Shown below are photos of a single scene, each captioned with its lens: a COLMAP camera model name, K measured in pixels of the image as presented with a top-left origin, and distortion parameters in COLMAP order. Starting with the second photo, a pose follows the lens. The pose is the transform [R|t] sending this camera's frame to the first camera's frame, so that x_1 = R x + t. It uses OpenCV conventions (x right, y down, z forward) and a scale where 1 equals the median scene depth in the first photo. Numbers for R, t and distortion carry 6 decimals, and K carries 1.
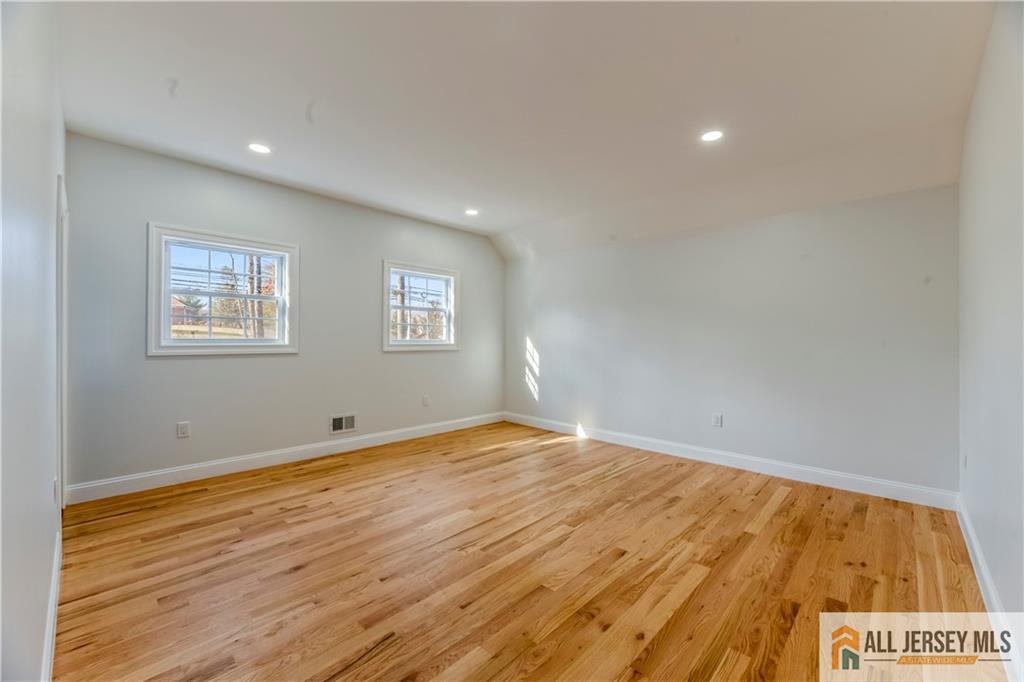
lens RADIAL K [[418.9, 0, 512.0], [0, 418.9, 341.8], [0, 0, 1]] dist [-0.000350, -0.002884]
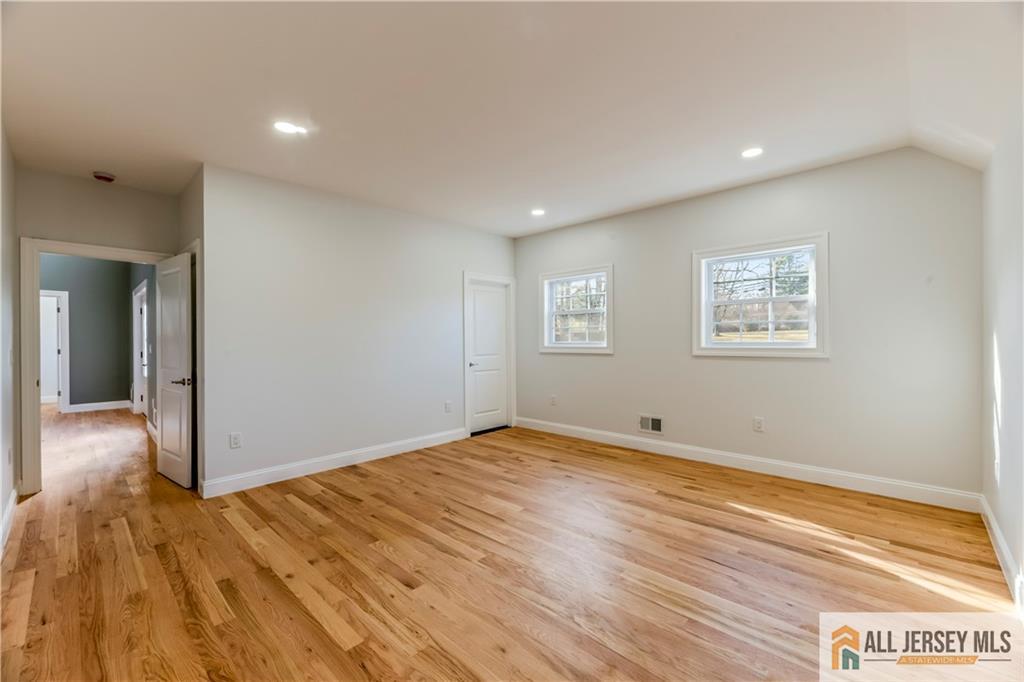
lens RADIAL K [[418.9, 0, 512.4], [0, 418.9, 340.0], [0, 0, 1]] dist [-0.000350, -0.002884]
pose [[-0.006491, -0.008679, -0.999941, 0.970190], [-0.001679, 0.999961, -0.008668, -0.002344], [0.999978, 0.001622, -0.006506, 1.033501]]
